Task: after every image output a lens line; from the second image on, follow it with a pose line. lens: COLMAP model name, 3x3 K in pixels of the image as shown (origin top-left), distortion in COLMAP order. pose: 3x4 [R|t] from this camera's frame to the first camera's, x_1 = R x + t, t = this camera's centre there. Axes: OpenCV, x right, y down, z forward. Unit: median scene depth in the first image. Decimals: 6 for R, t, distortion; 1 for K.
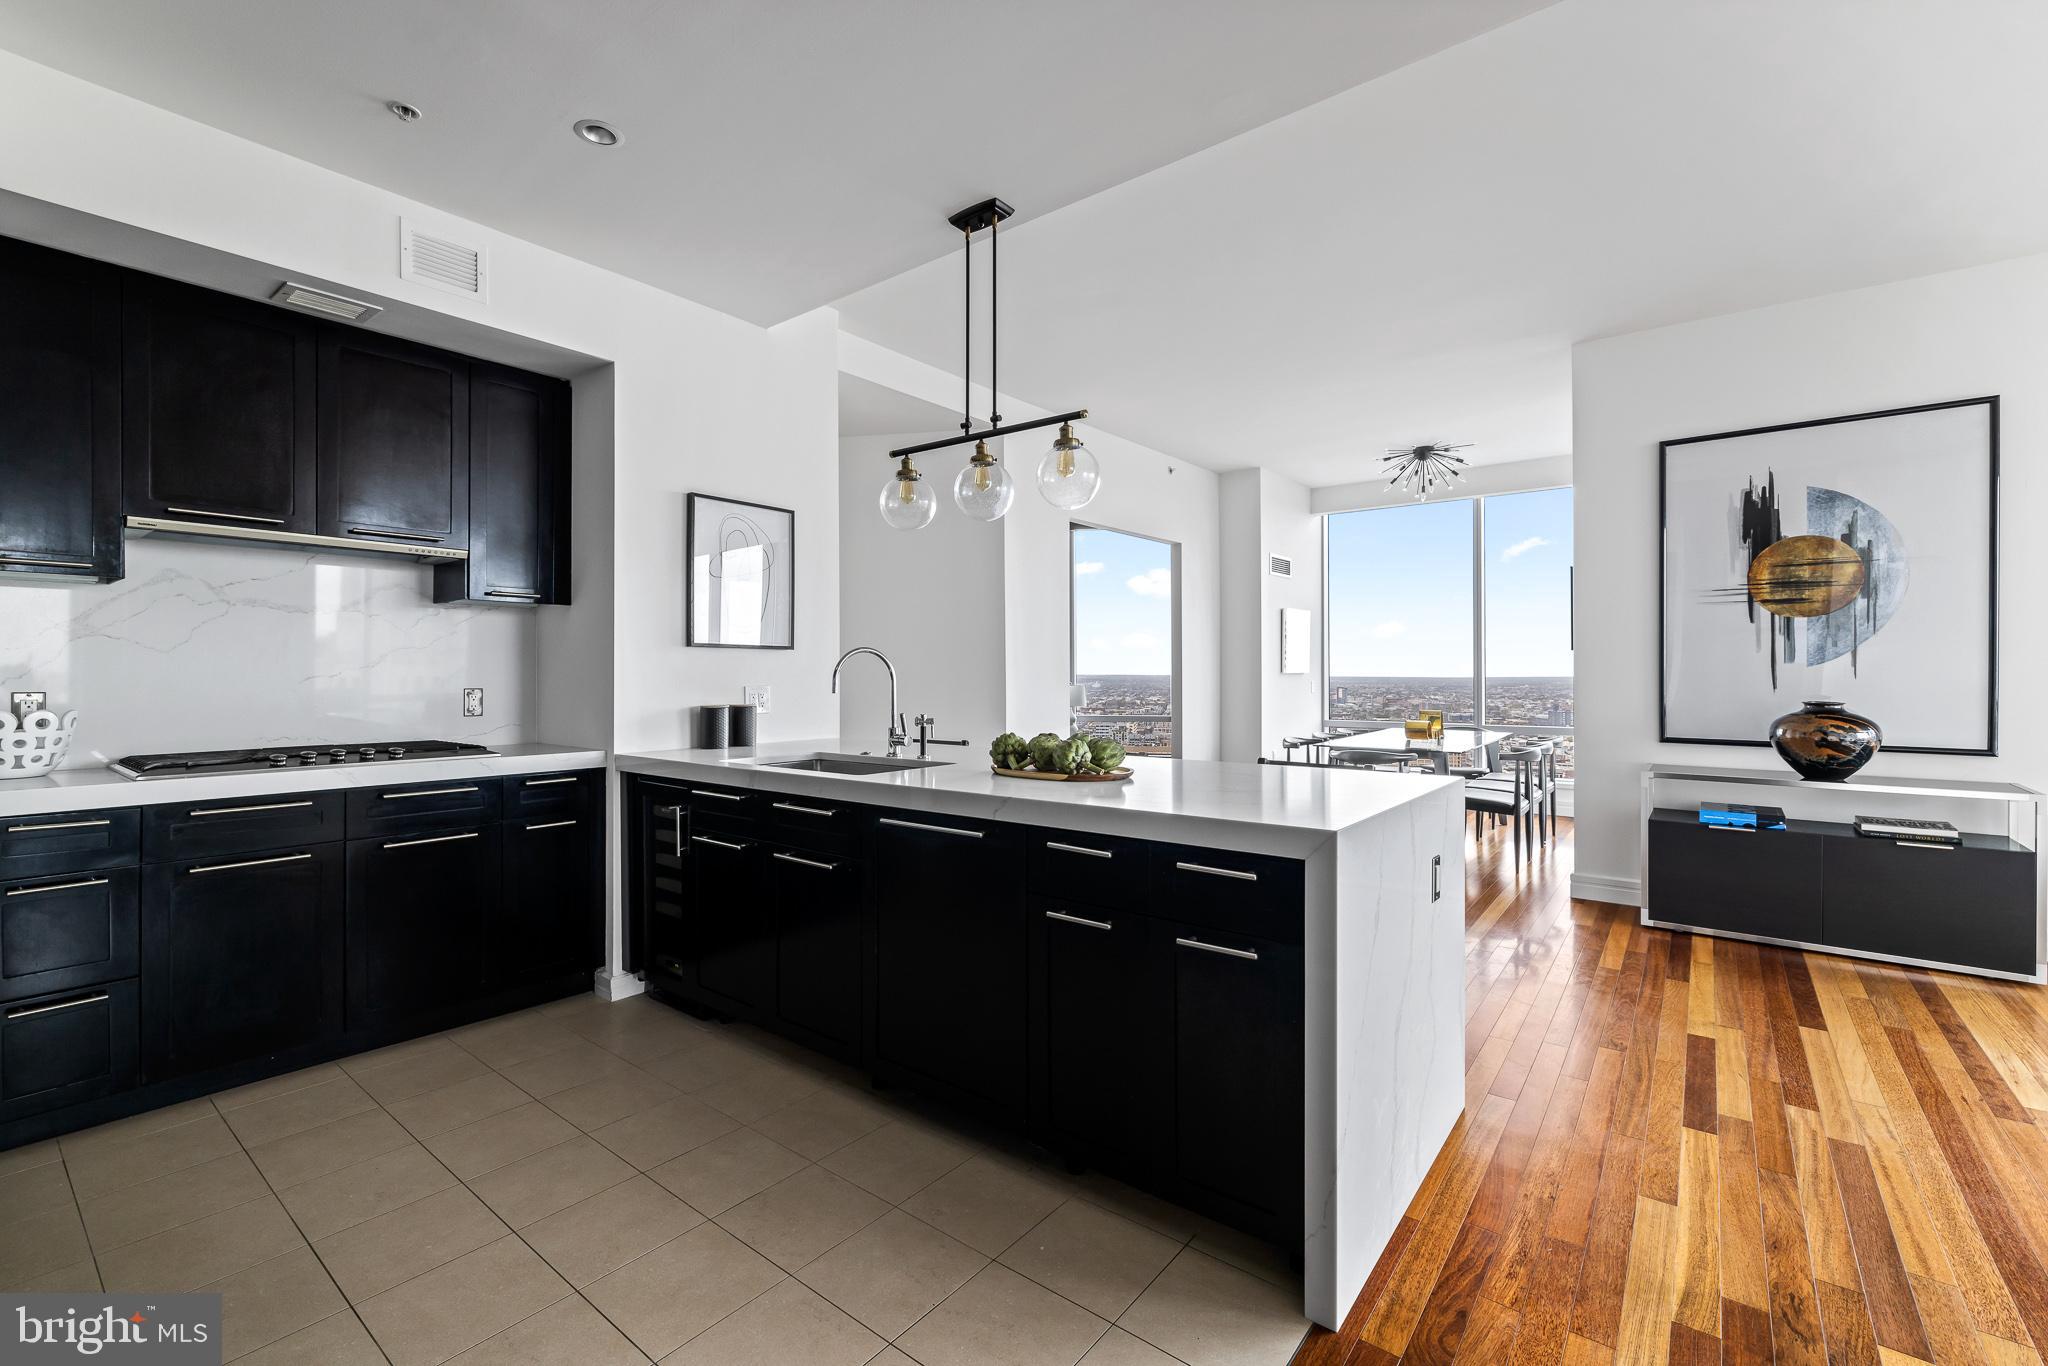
lens RADIAL K [[866.6, 0, 1024.0], [0, 866.6, 683.0], [0, 0, 1]] dist [-0.001563, -0.000187]
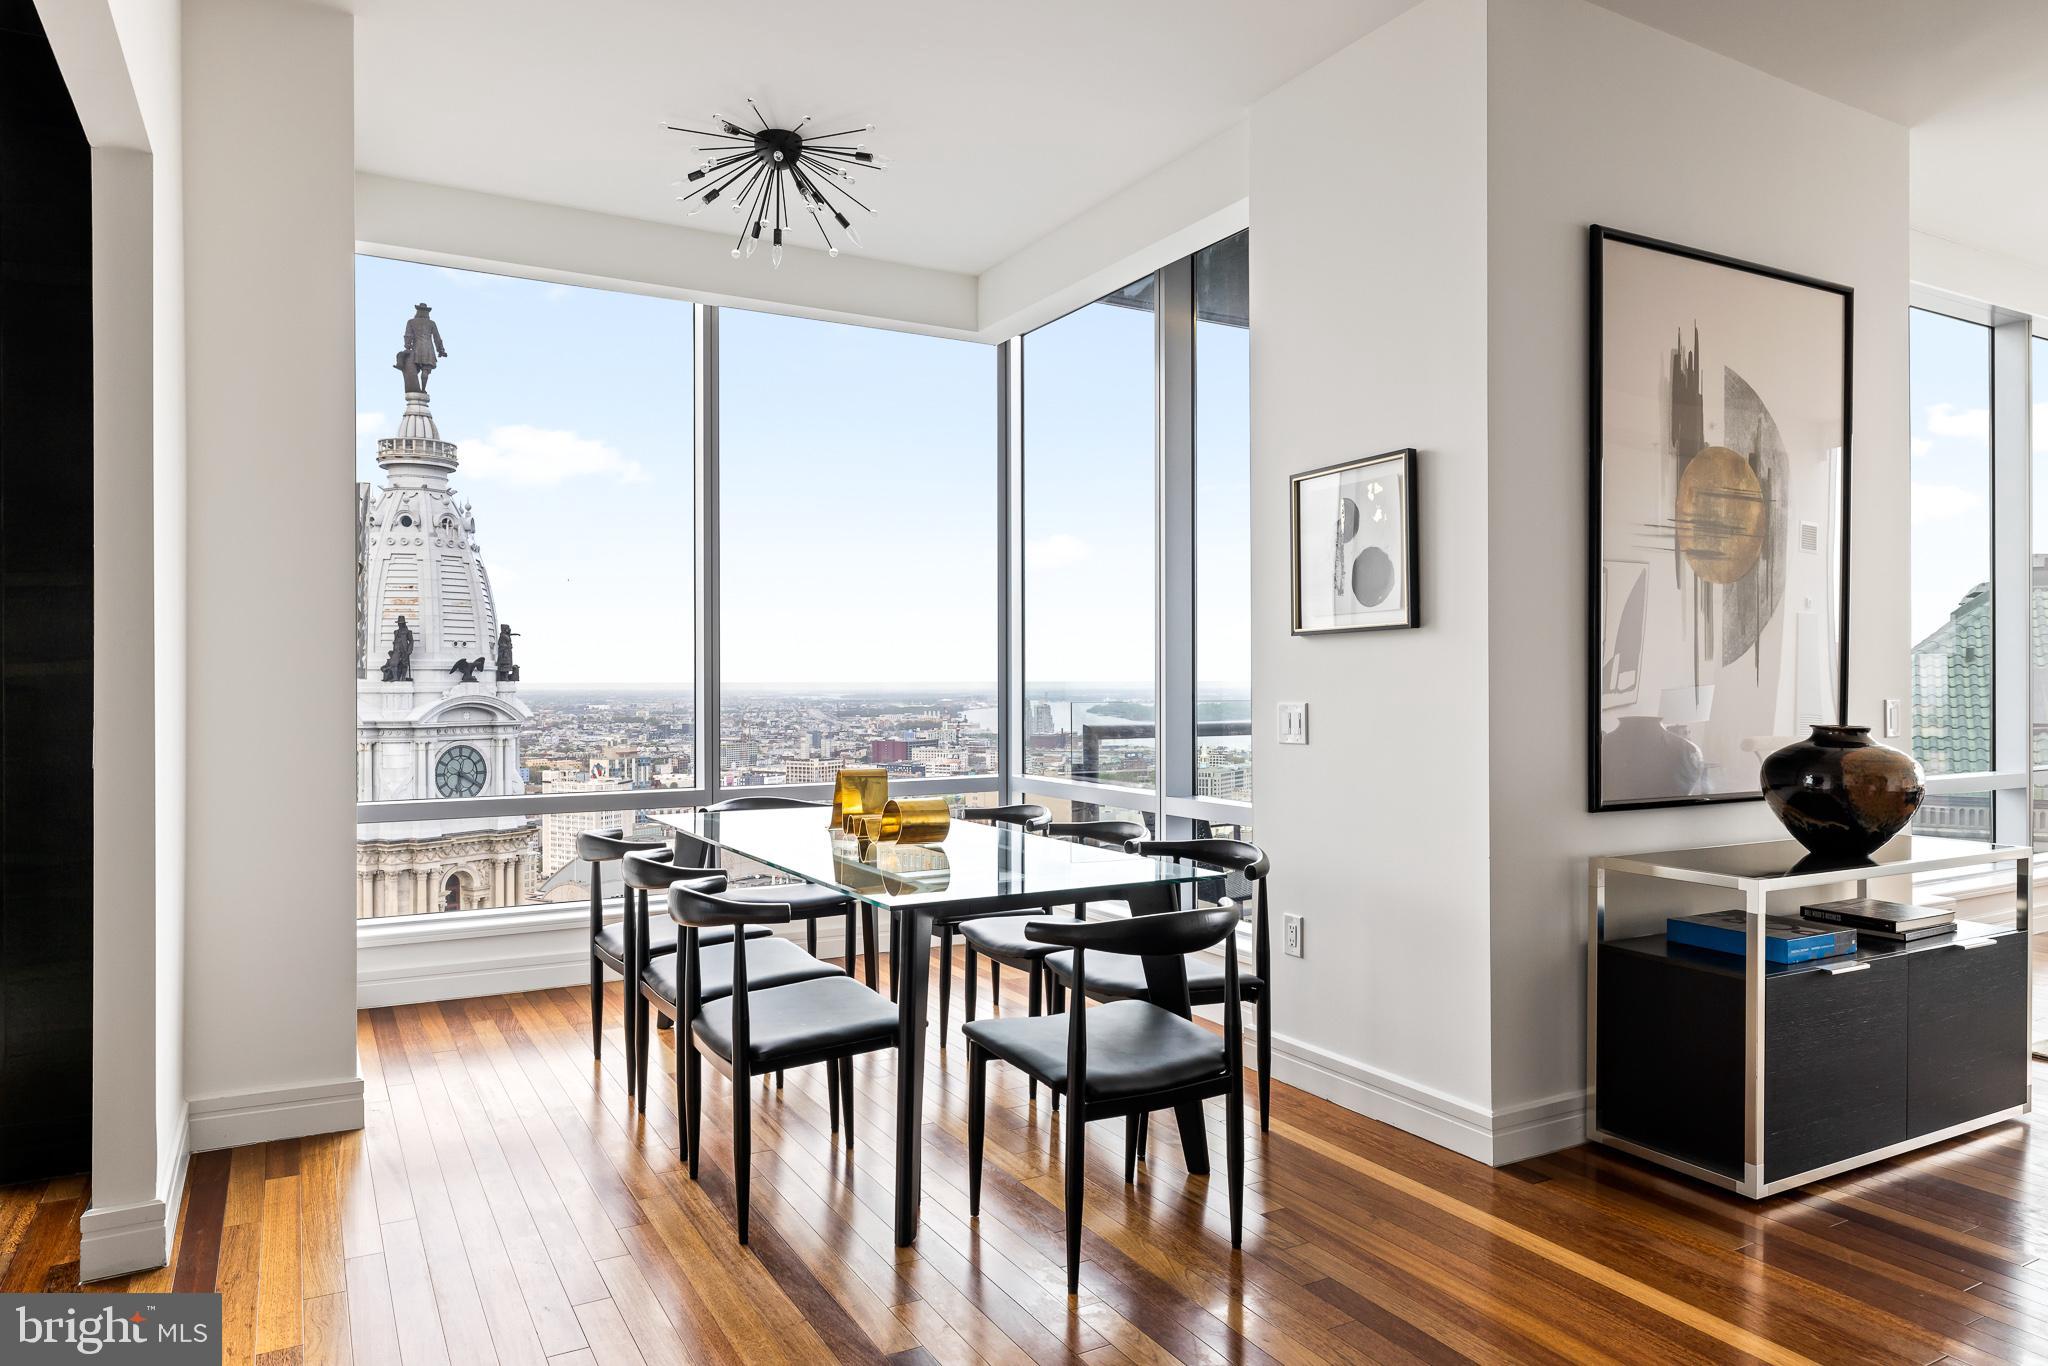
lens RADIAL K [[1290.8, 0, 1024.0], [0, 1290.8, 683.0], [0, 0, 1]] dist [-0.006822, 0.000015]
pose [[0.388667, 0.000851, 0.921378, -0.097720], [0.011334, 0.999919, -0.005705, -0.007205], [-0.921309, 0.012661, 0.388626, 1.015225]]
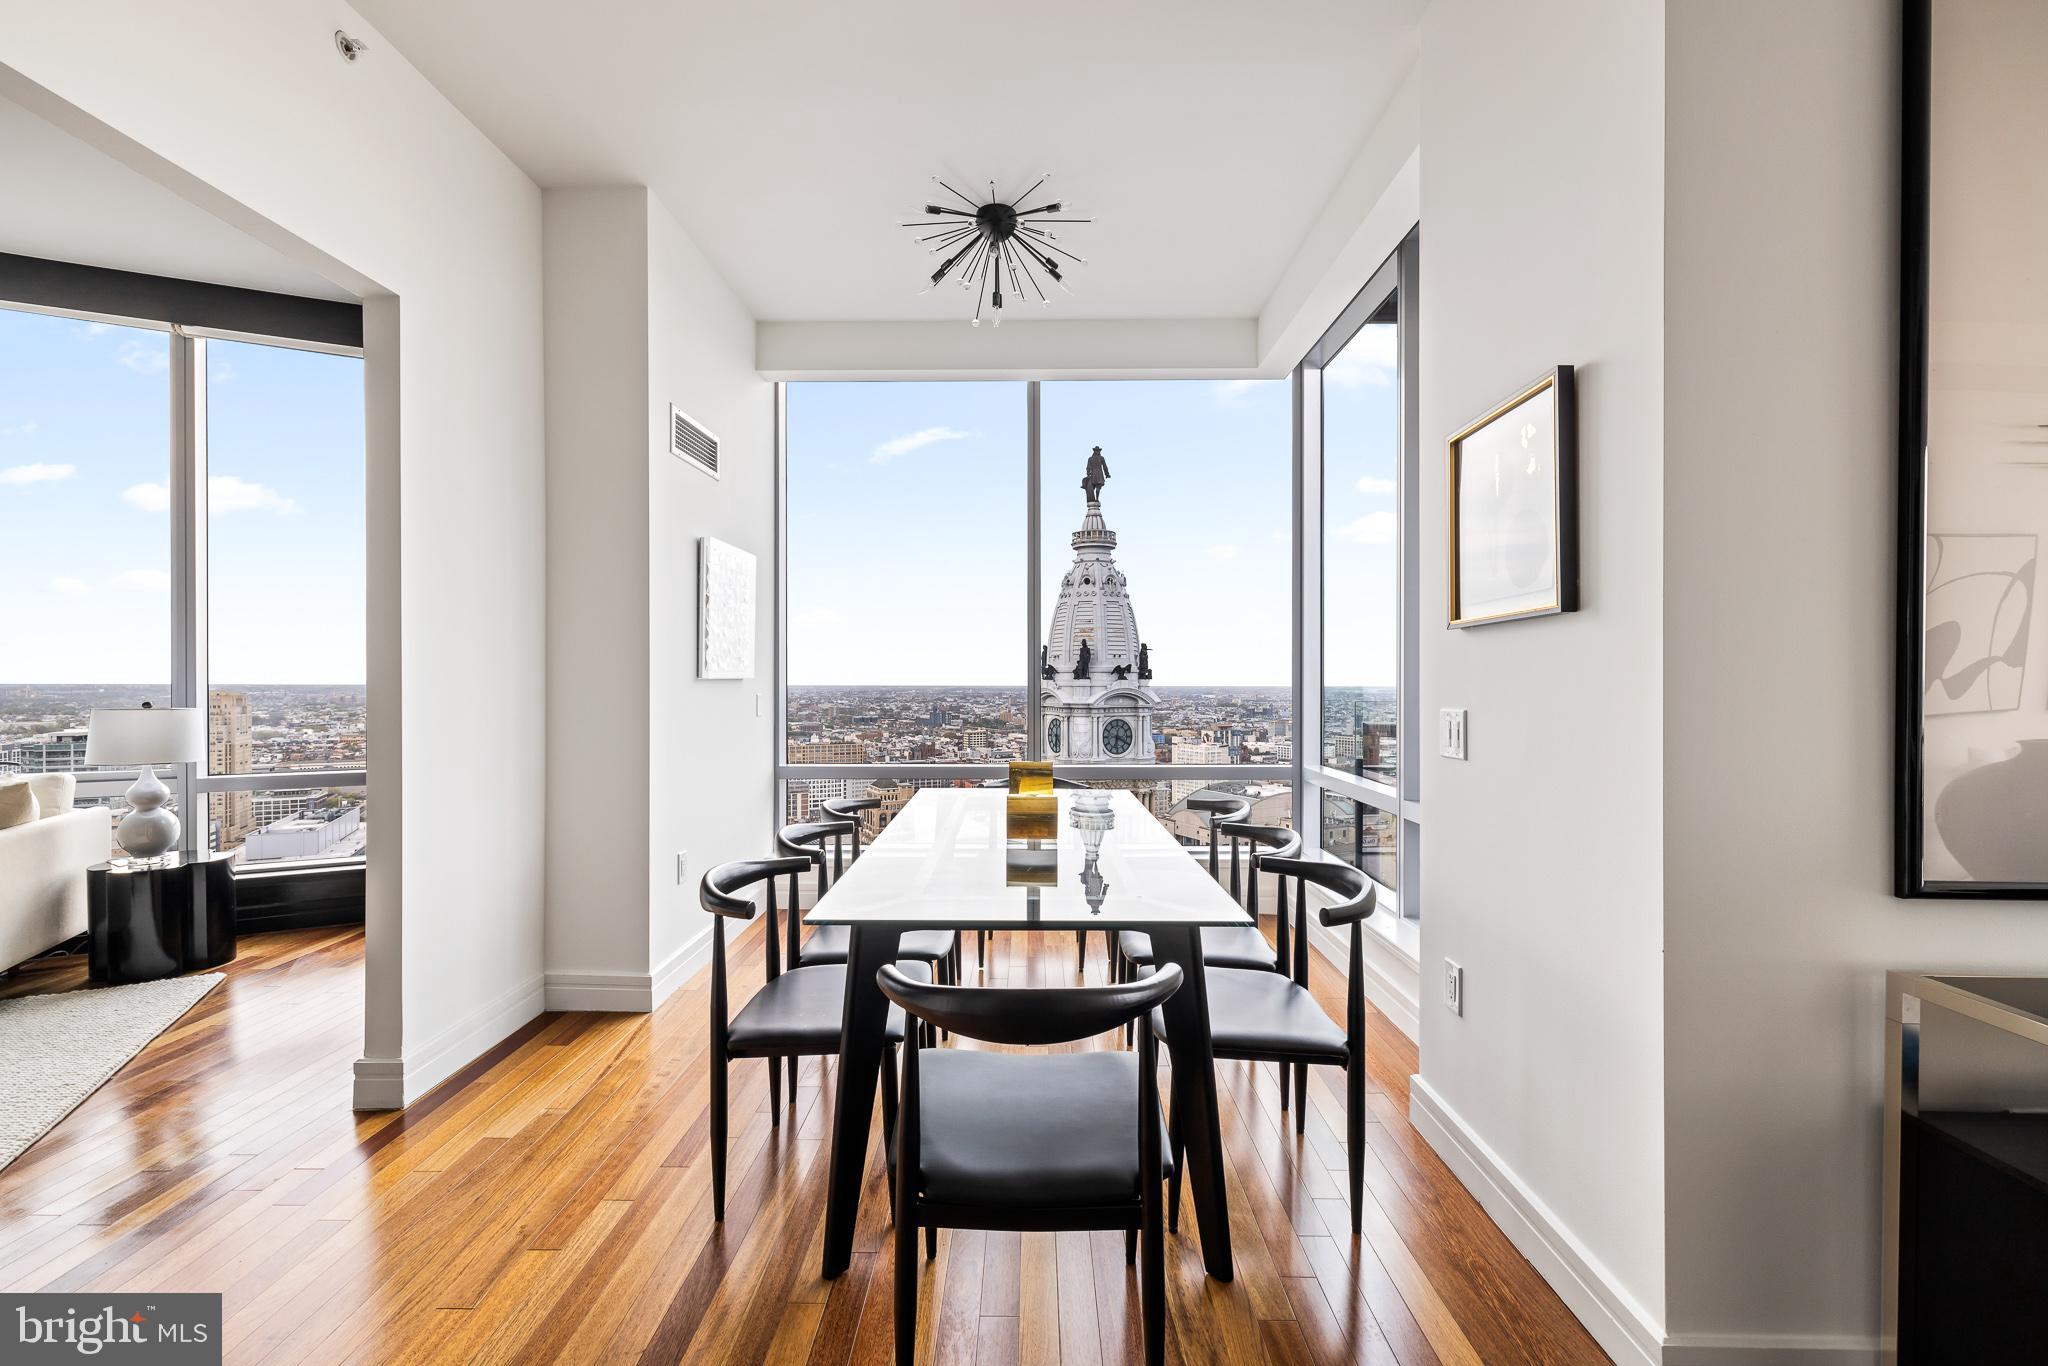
lens RADIAL K [[866.6, 0, 1024.0], [0, 866.6, 683.0], [0, 0, 1]] dist [-0.001563, -0.000187]
pose [[0.801743, 0.001209, 0.597668, 0.287047], [0.003858, 0.999967, -0.007197, -0.008998], [-0.597657, 0.008076, 0.801711, 0.939300]]
